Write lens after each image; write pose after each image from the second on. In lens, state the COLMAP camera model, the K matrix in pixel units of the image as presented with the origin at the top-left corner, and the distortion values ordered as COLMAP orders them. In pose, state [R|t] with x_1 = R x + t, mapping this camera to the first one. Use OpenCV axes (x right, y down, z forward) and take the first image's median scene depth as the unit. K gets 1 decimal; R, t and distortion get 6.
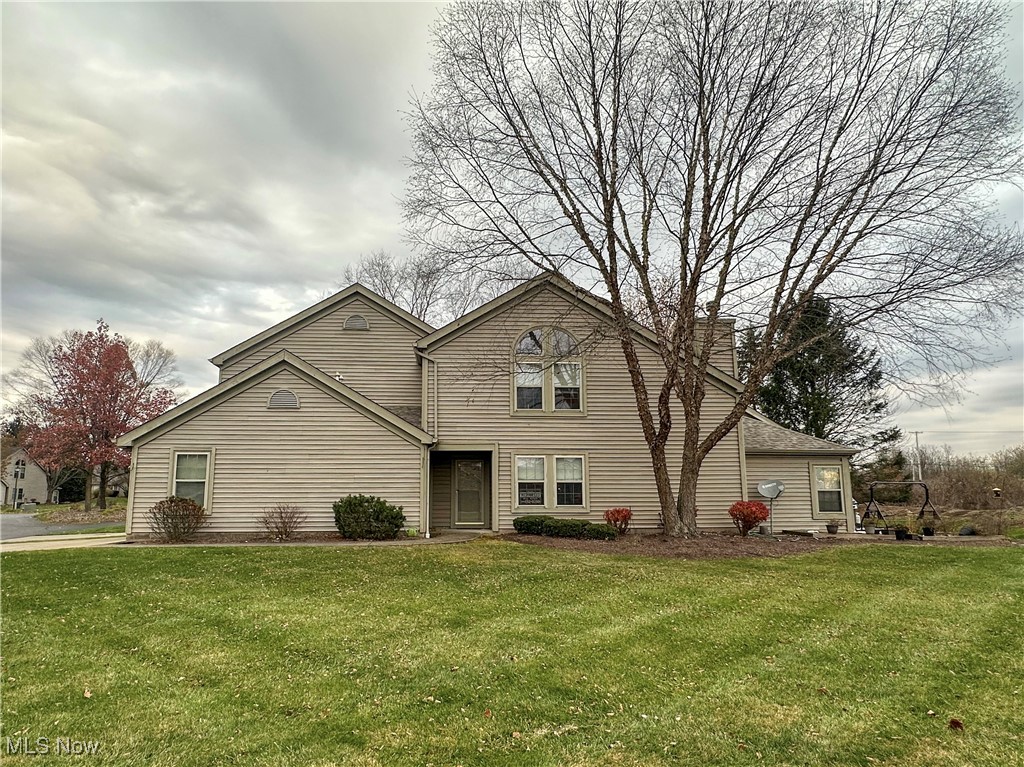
lens RADIAL K [[582.1, 0, 549.9], [0, 582.1, 389.1], [0, 0, 1]] dist [0.002224, 0.000153]
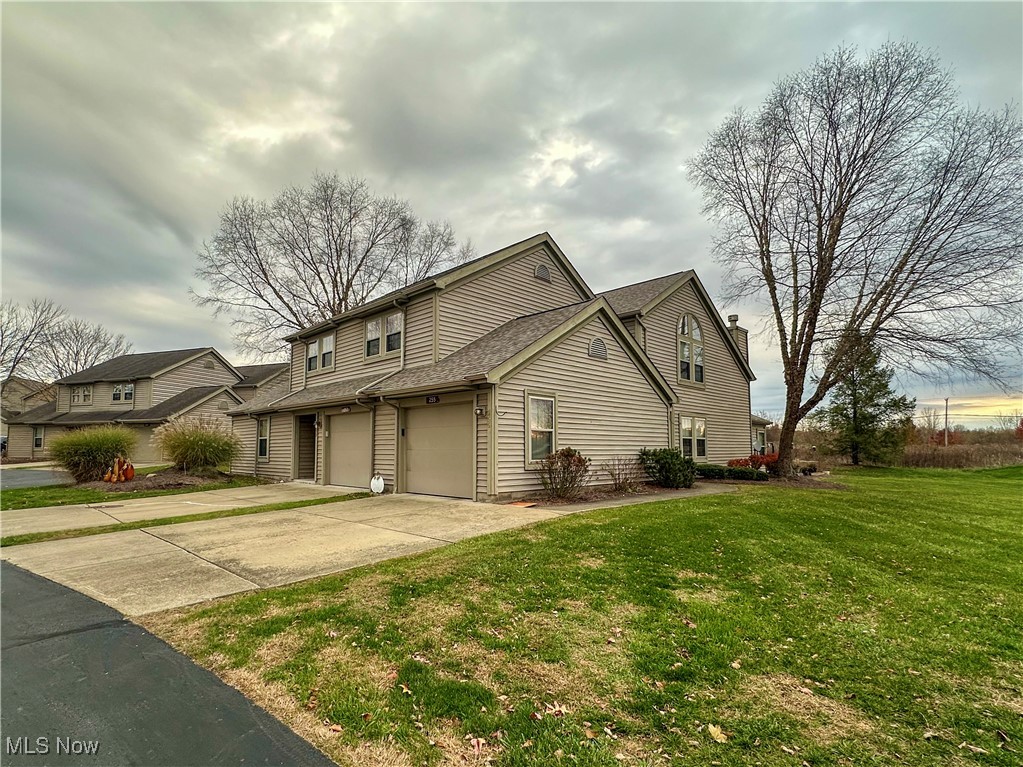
lens RADIAL K [[504.1, 0, 511.5], [0, 504.1, 383.5], [0, 0, 1]] dist [-0.002220, -0.000273]
pose [[0.766439, 0.086587, 0.636454, -1.031240], [-0.115115, 0.993346, 0.003485, 0.084077], [-0.631917, -0.075936, 0.771307, 0.420668]]
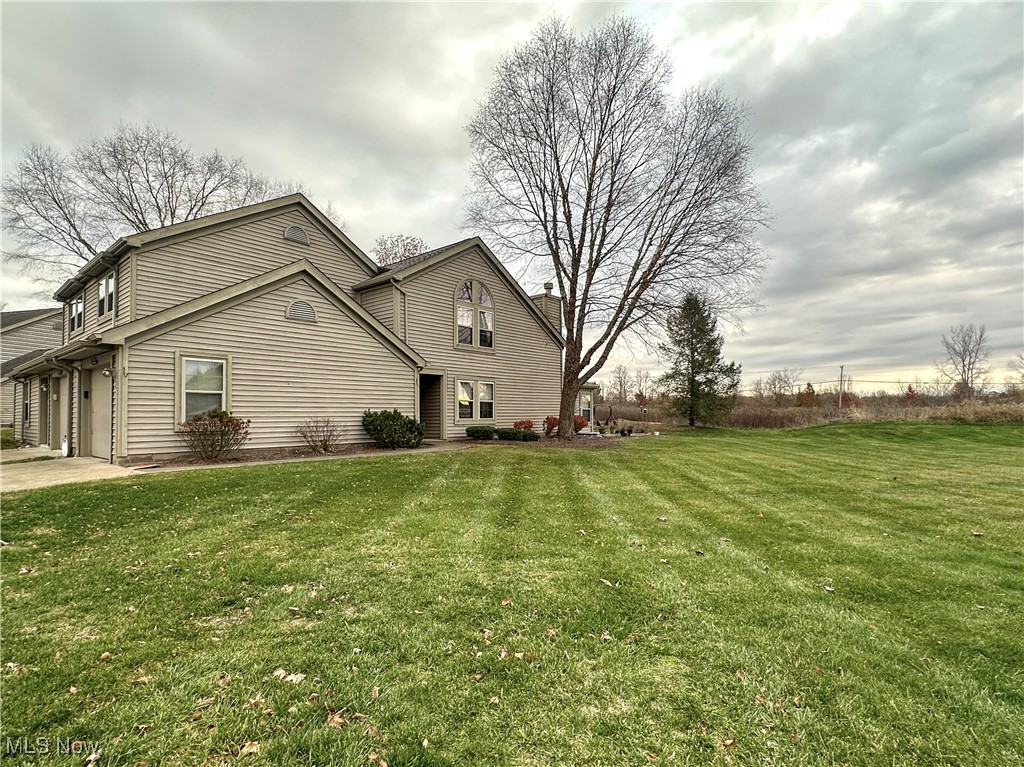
lens RADIAL K [[491.0, 0, 525.9], [0, 491.0, 386.1], [0, 0, 1]] dist [0.000024, -0.000219]
pose [[0.701657, 0.040223, 0.711378, -0.727087], [-0.122989, 0.990256, 0.065316, 0.039643], [-0.701820, -0.133321, 0.699768, 0.149695]]
